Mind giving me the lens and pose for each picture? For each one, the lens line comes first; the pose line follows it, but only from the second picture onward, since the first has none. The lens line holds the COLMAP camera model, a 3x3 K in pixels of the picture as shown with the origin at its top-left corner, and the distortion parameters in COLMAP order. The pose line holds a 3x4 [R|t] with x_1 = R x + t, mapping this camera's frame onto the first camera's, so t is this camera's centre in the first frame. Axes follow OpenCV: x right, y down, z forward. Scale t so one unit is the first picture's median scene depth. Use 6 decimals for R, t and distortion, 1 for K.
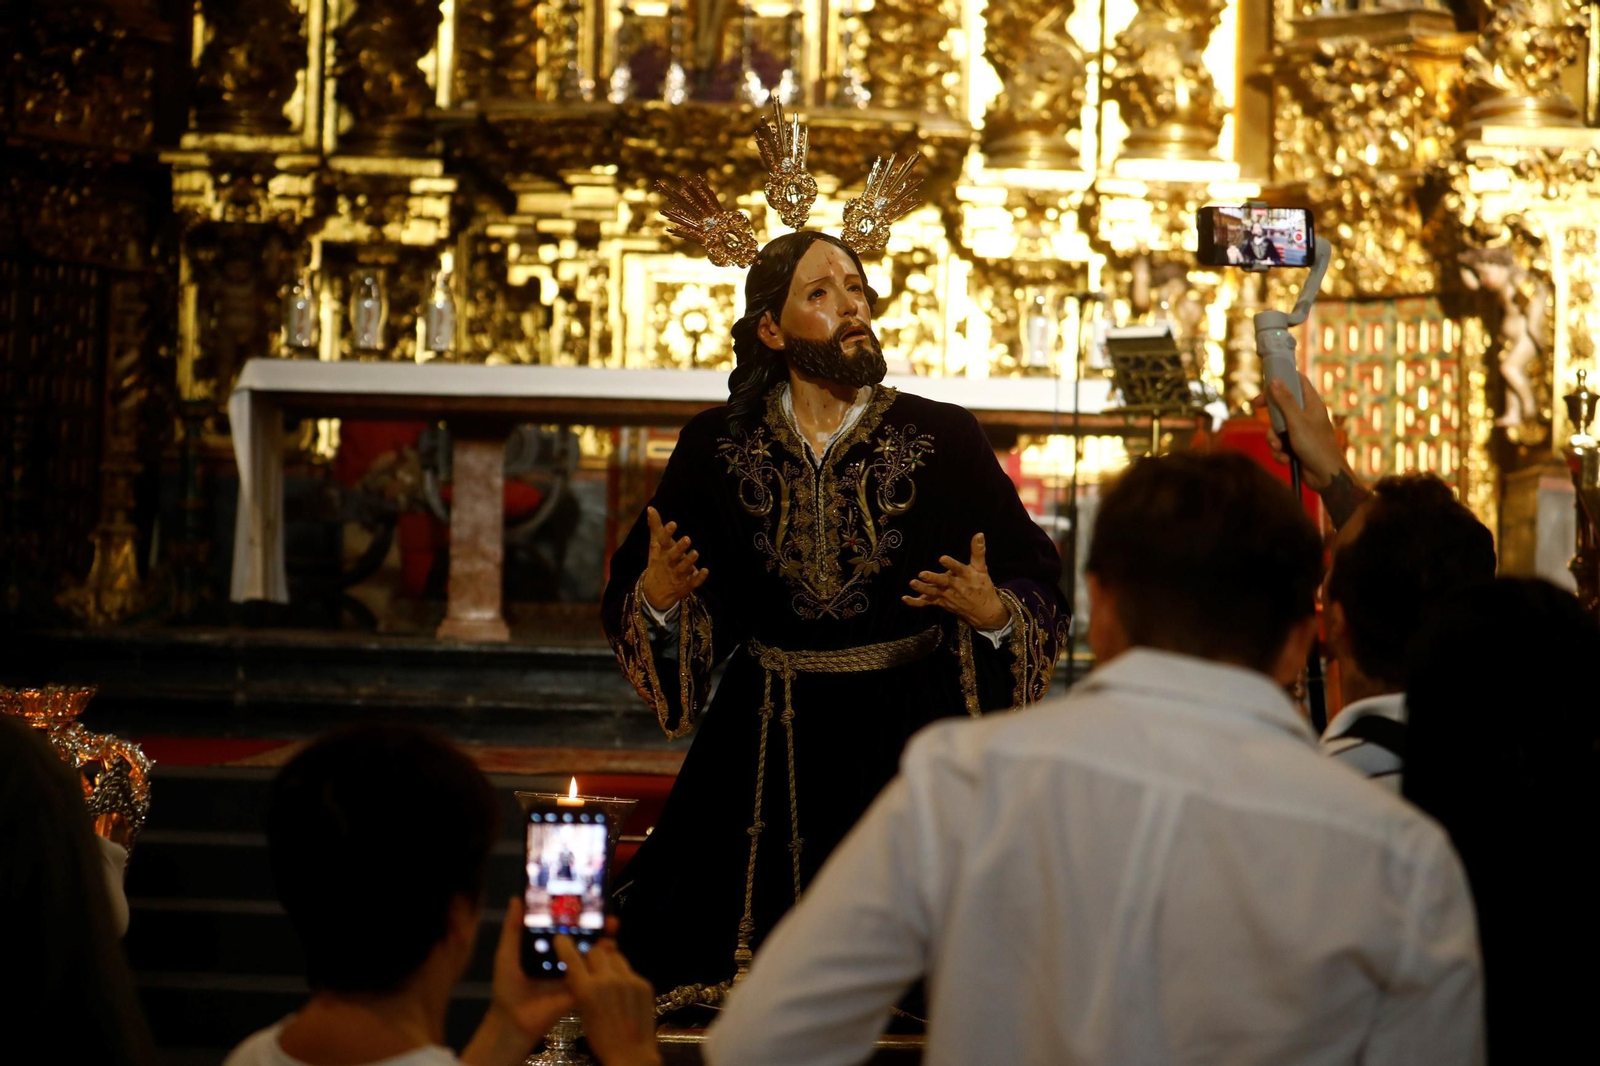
lens RADIAL K [[3767.5, 0, 800.0], [0, 3767.5, 533.0], [0, 0, 1]] dist [-0.020399, -1.283574]
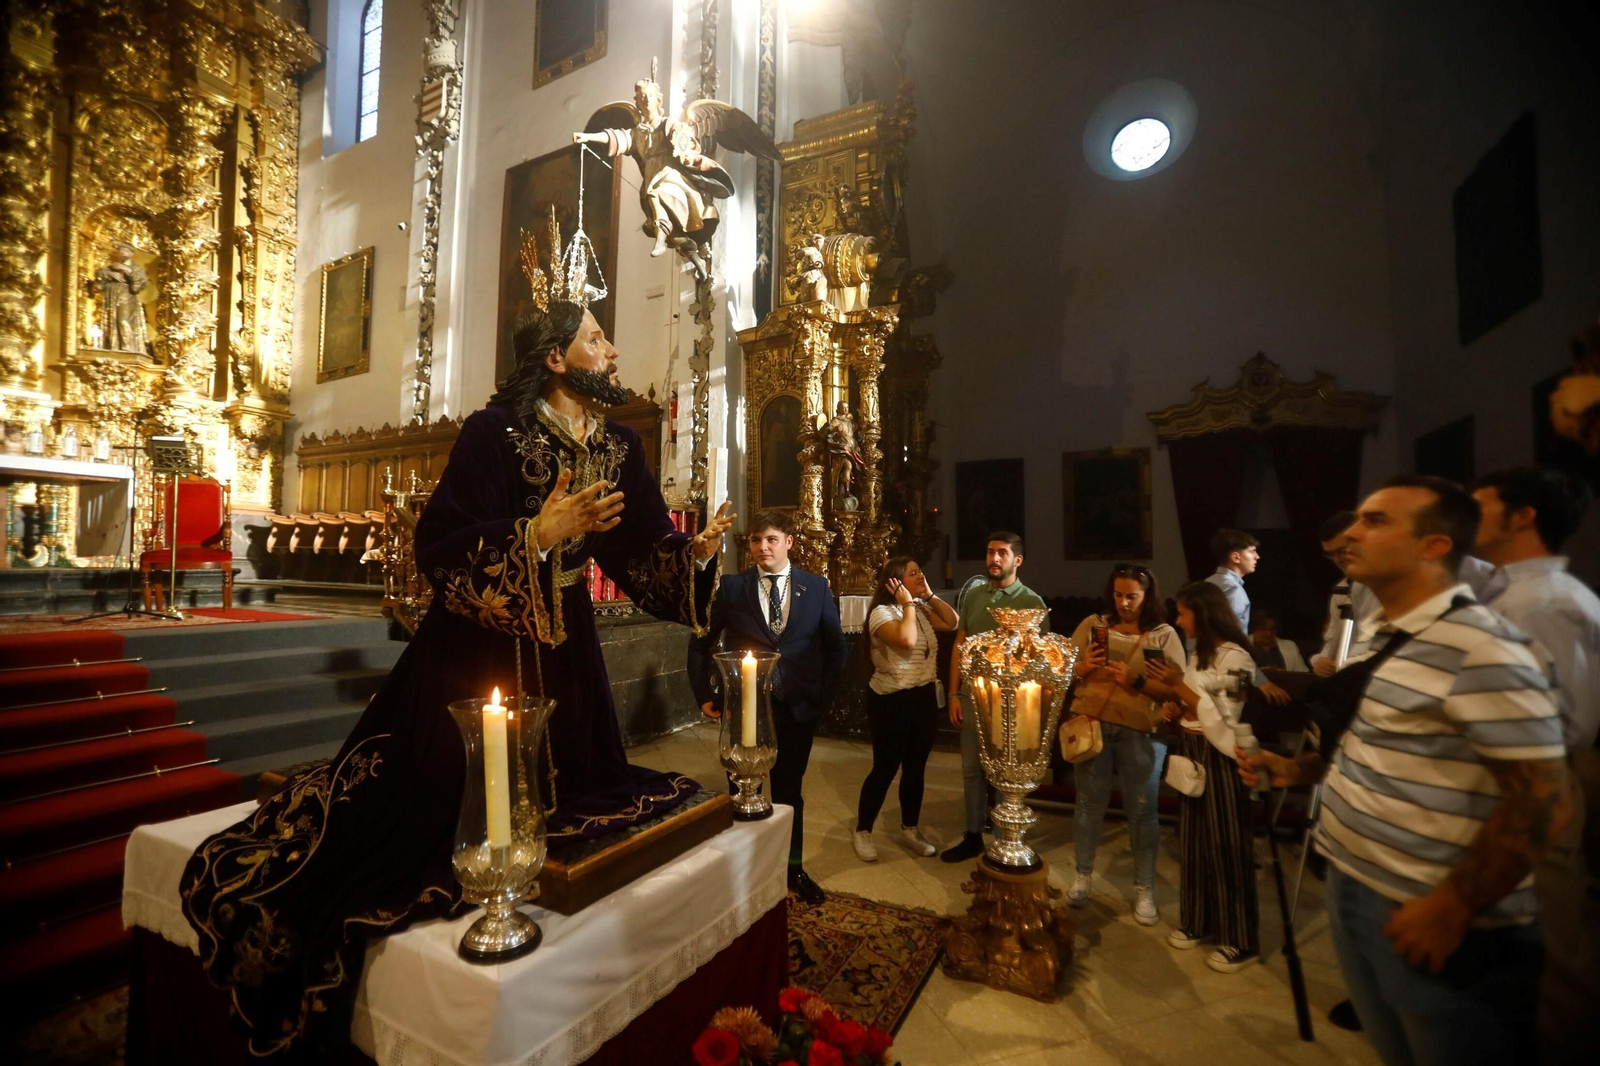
lens RADIAL K [[728.8, 0, 800.6], [0, 728.8, 539.6], [0, 0, 1]] dist [-0.073883, 0.030894]
pose [[0.489883, 0.003605, 0.871781, -0.069283], [-0.010564, 0.999943, 0.001801, 0.005137], [-0.871724, -0.010092, 0.489893, 0.261540]]
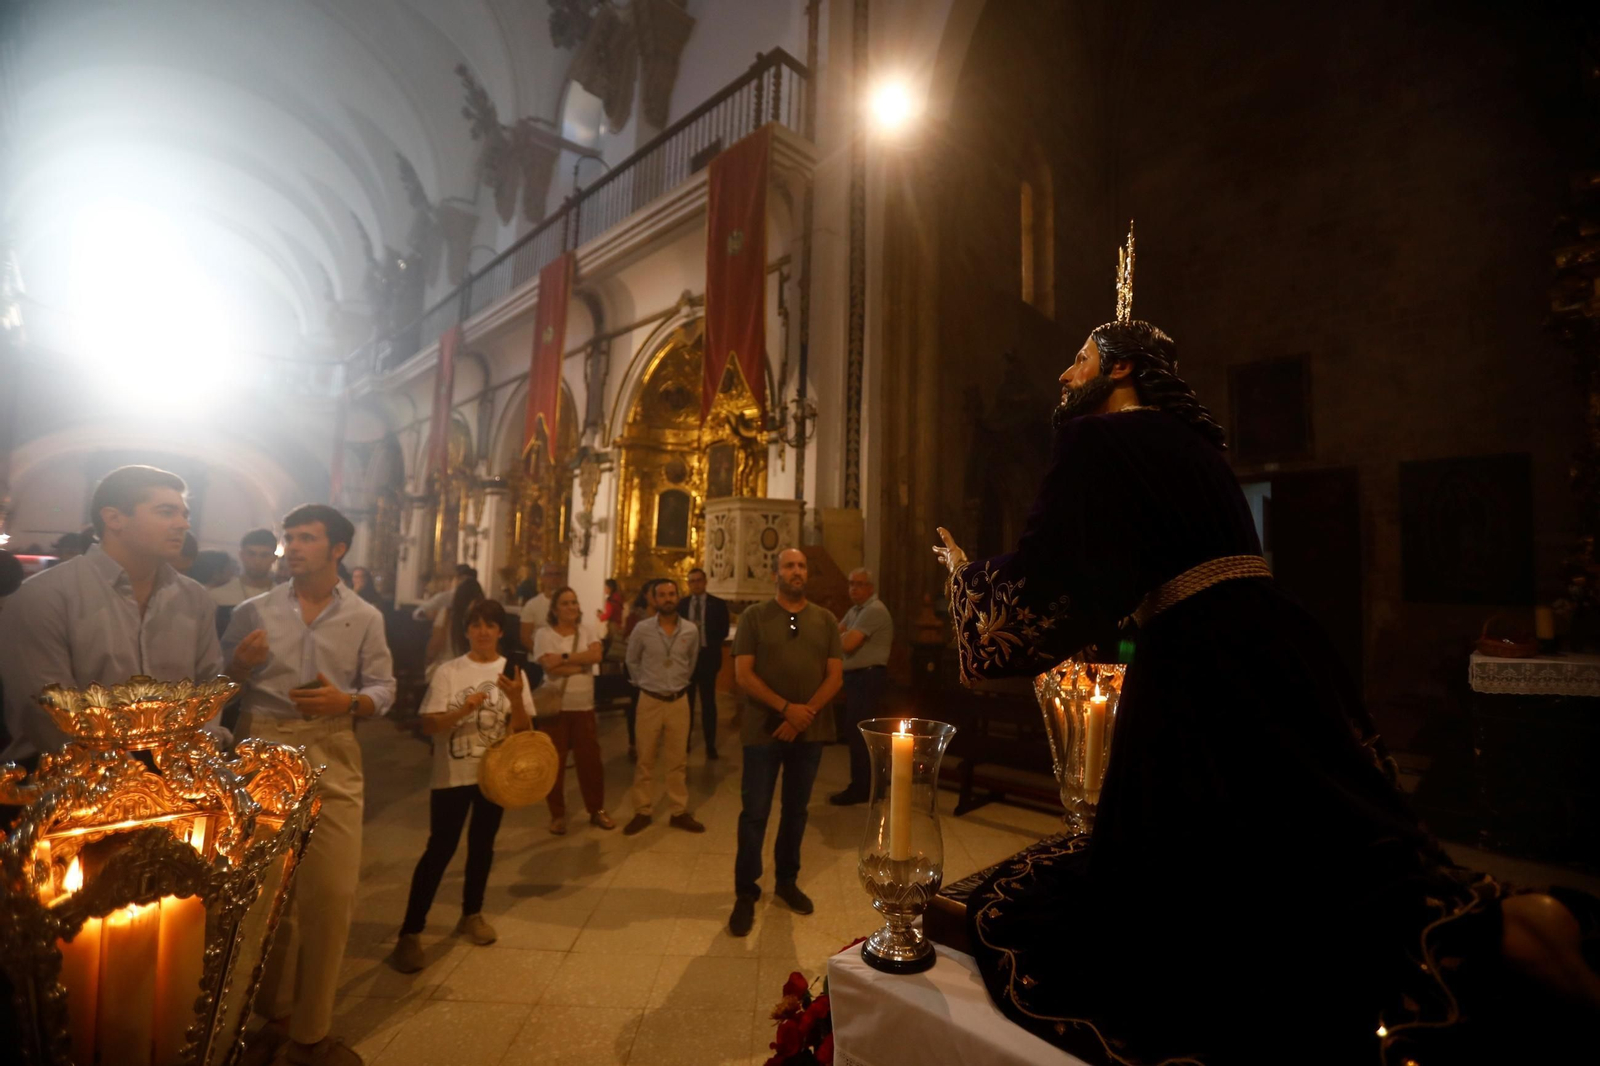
lens RADIAL K [[738.7, 0, 800.0], [0, 738.7, 533.0], [0, 0, 1]] dist [-0.087626, 0.041412]
pose [[-0.730037, -0.103119, -0.675584, 0.092249], [-0.031342, 0.992562, -0.117633, 0.012368], [0.682689, -0.064702, -0.727839, 0.376972]]
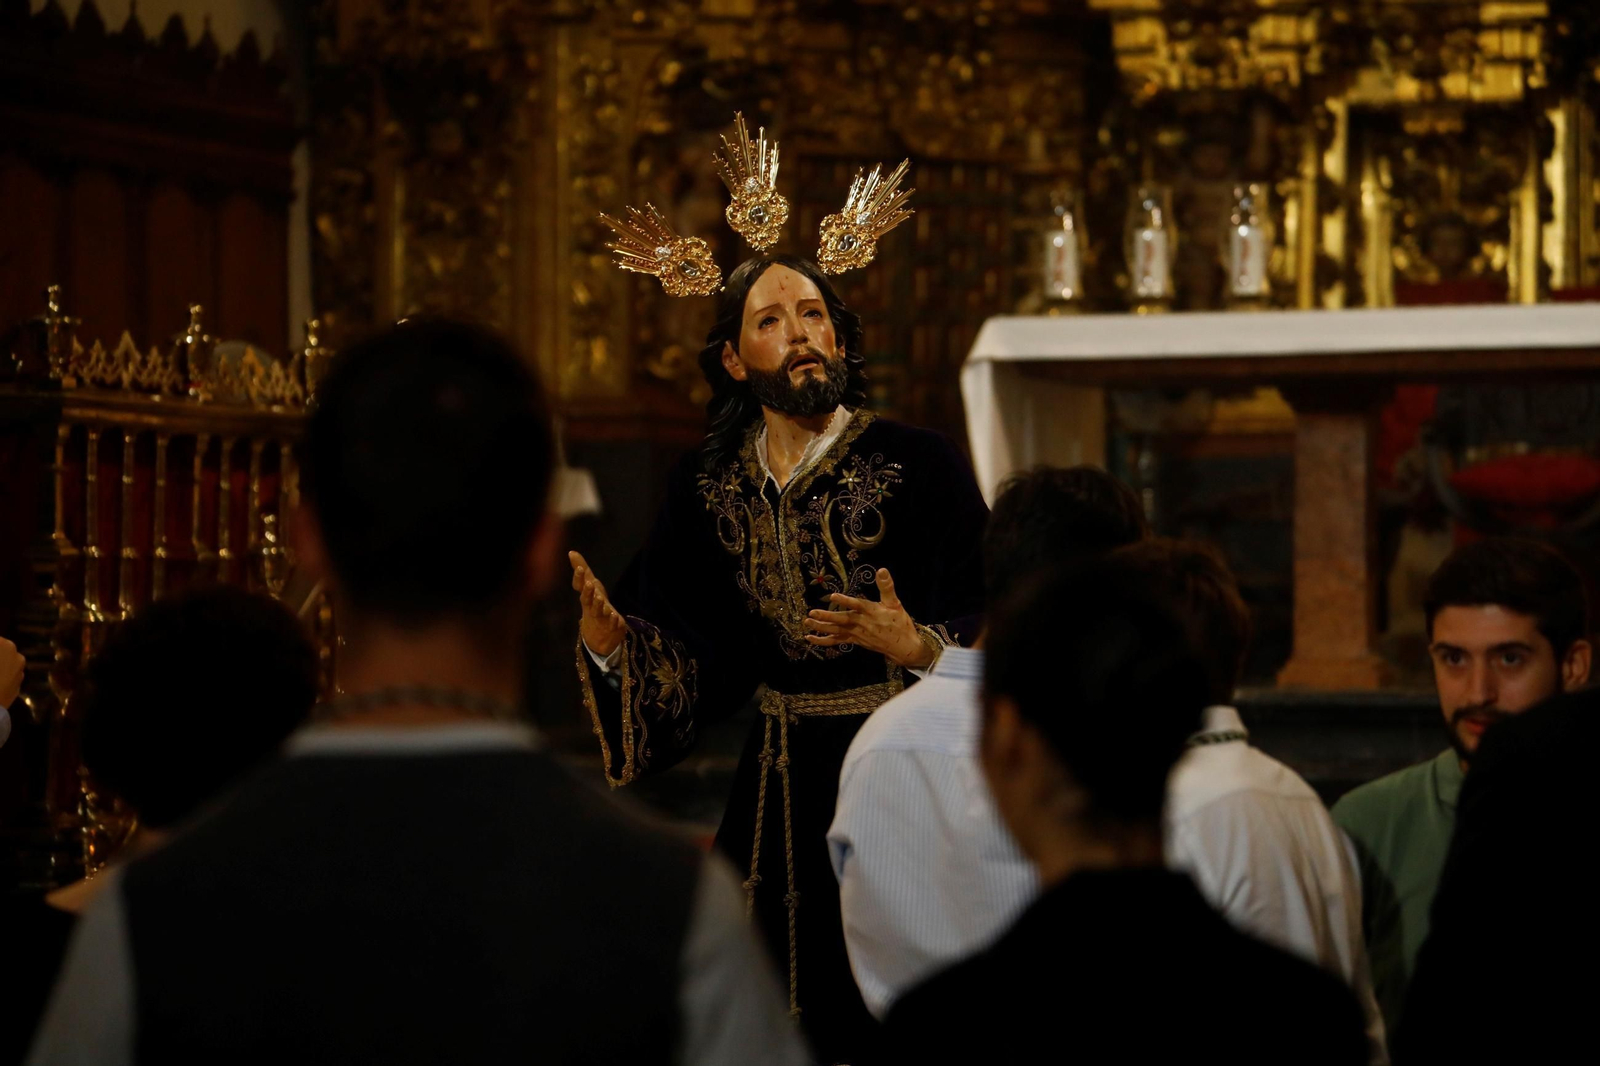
lens RADIAL K [[6678.5, 0, 800.0], [0, 6678.5, 533.0], [0, 0, 1]] dist [1.352505, -8.039158]
pose [[0.946253, -0.030875, -0.321951, 0.186628], [0.032076, 0.999484, -0.001575, -0.002259], [0.321833, -0.008837, 0.946755, -0.204088]]
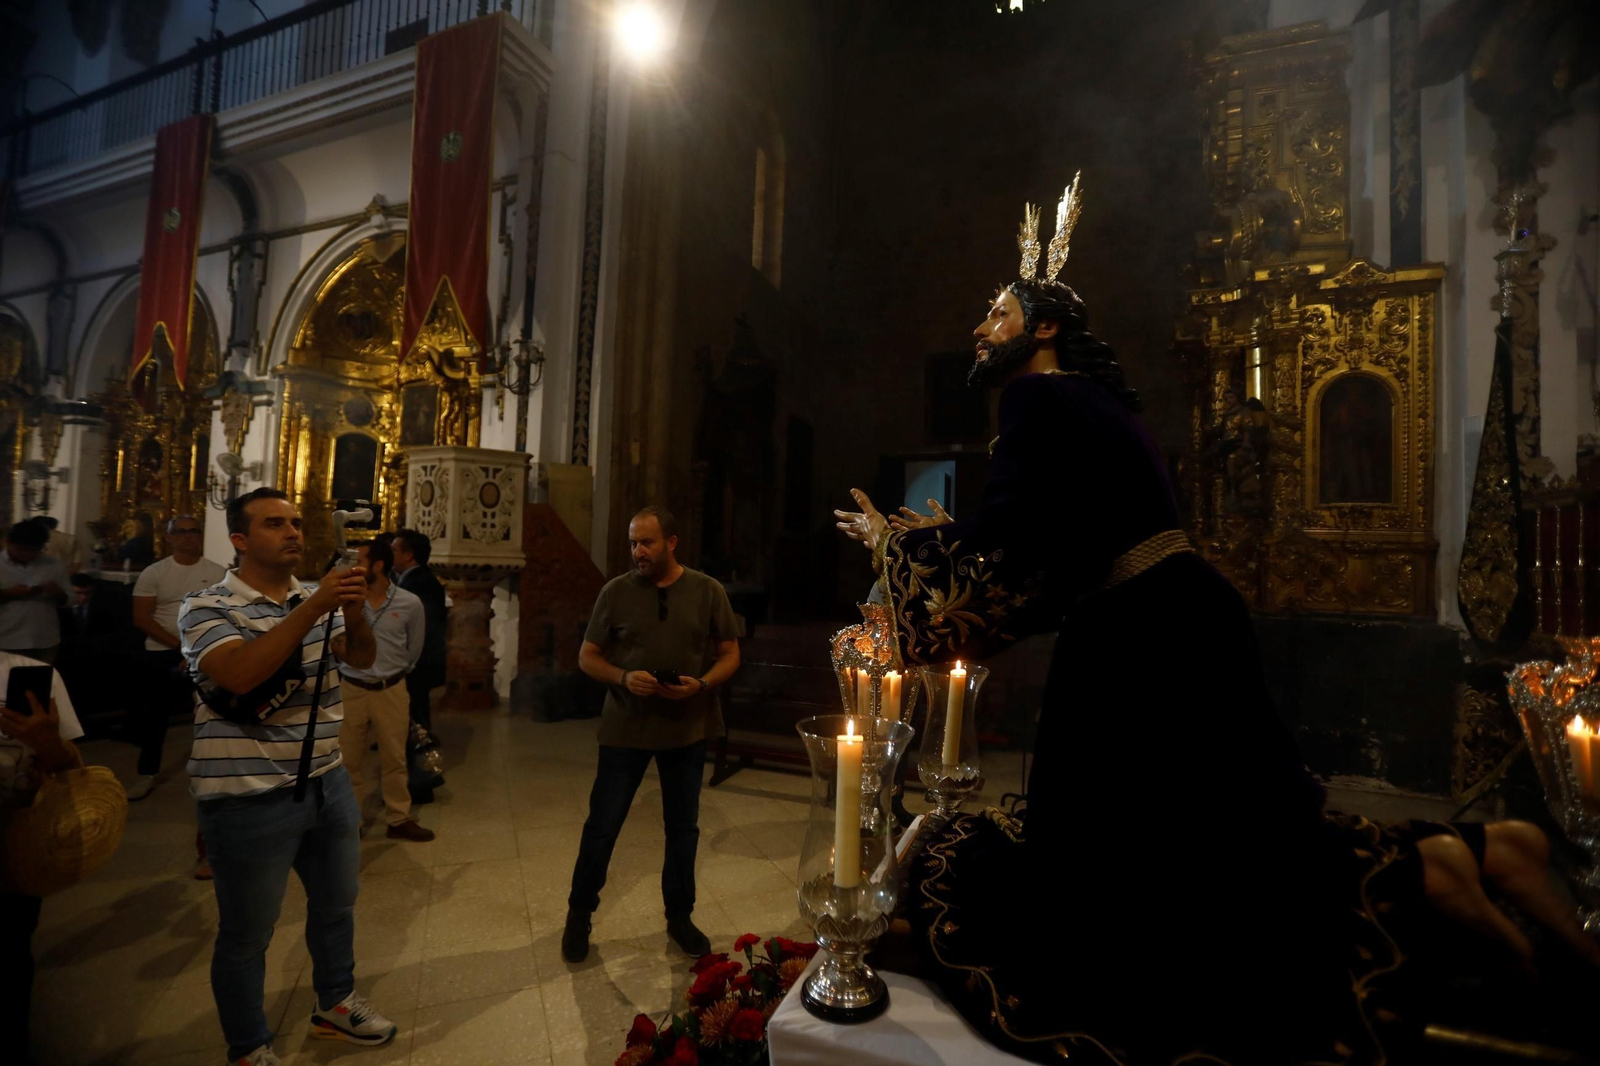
lens RADIAL K [[727.3, 0, 792.9], [0, 727.3, 537.7], [0, 0, 1]] dist [-0.074398, 0.031547]
pose [[-0.392310, -0.071547, -0.917046, 0.091266], [-0.017919, 0.997376, -0.070149, 0.011116], [0.919658, -0.011088, -0.392563, 0.345834]]
